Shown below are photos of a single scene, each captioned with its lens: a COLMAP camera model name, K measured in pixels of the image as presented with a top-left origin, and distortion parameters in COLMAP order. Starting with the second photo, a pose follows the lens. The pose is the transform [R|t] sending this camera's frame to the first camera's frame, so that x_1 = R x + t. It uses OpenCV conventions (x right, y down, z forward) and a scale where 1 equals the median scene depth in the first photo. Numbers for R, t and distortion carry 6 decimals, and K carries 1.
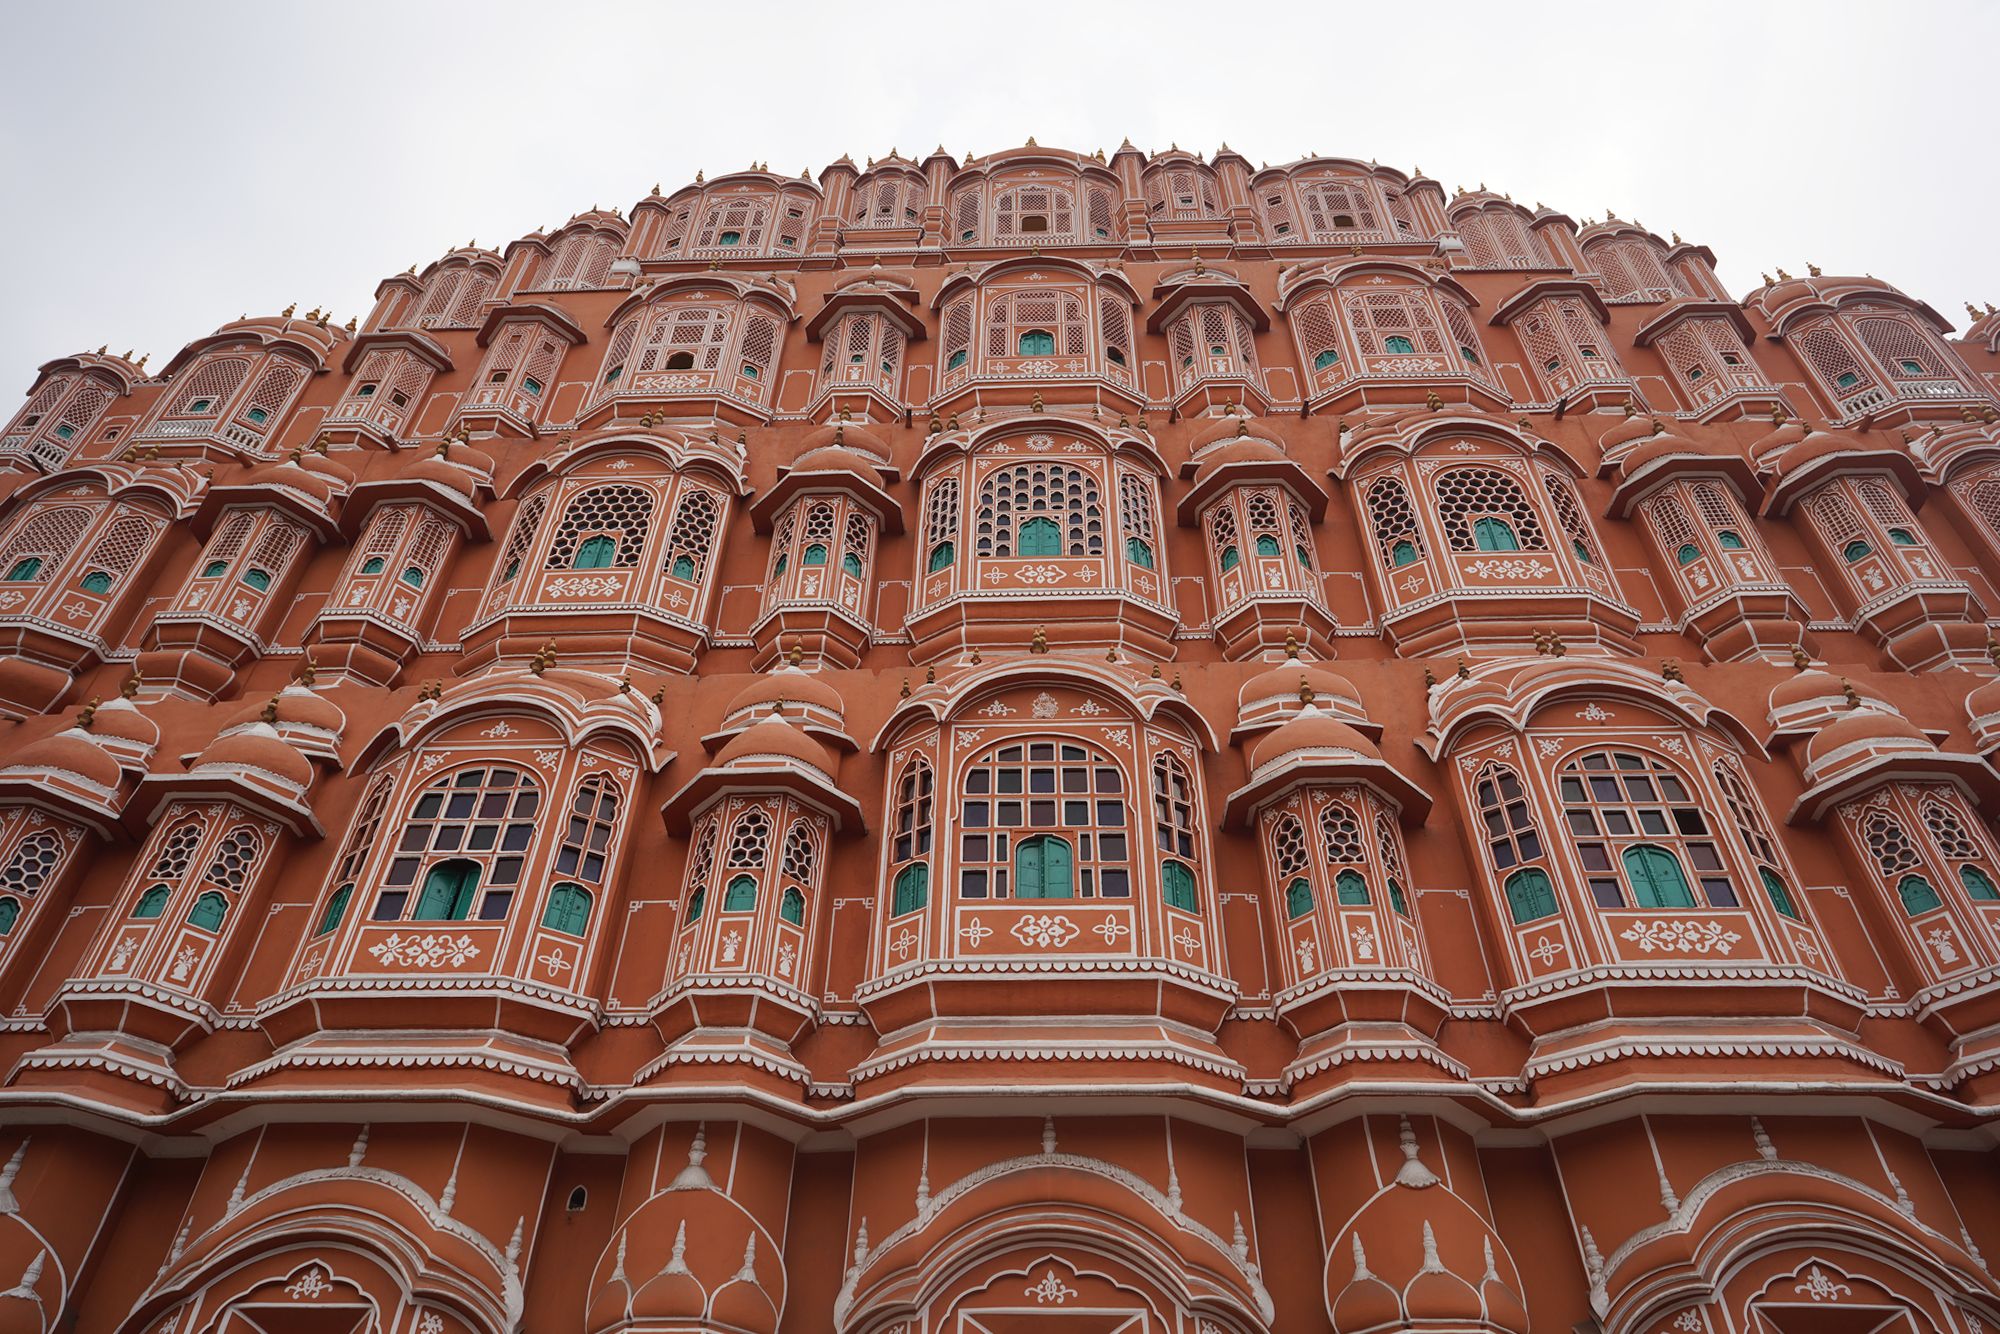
lens RADIAL K [[1321.9, 0, 988.2], [0, 1321.9, 668.6], [0, 0, 1]] dist [-0.025889, 0.024863]
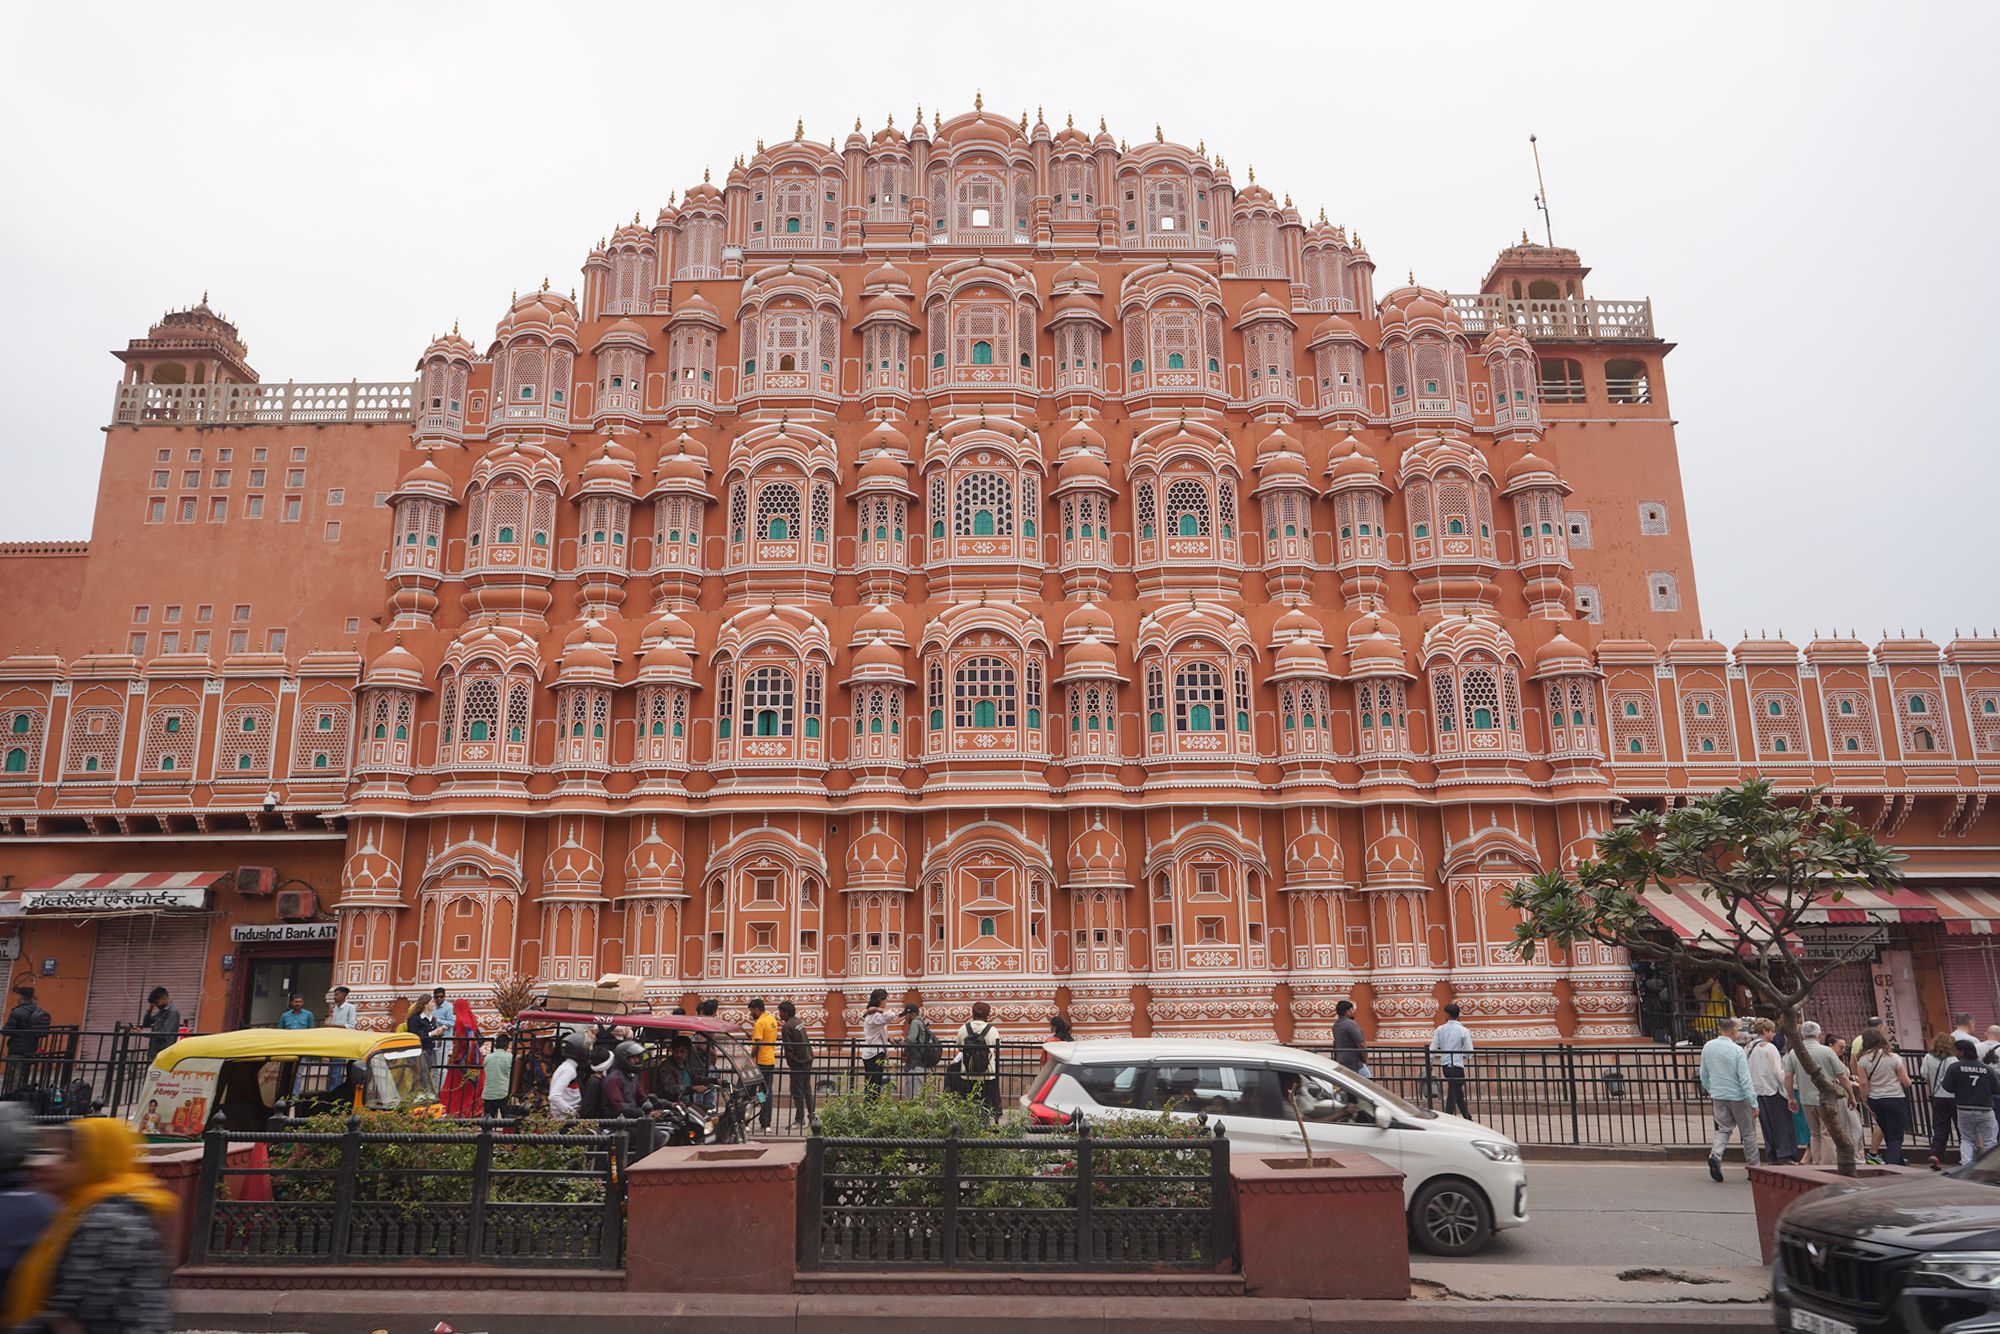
lens RADIAL K [[1320.9, 0, 985.5], [0, 1320.9, 664.3], [0, 0, 1]] dist [-0.027158, 0.026776]
pose [[0.998034, -0.009172, 0.061993, -0.118331], [-0.022397, 0.871692, 0.489542, -1.198900], [-0.058529, -0.489968, 0.869773, -1.254053]]
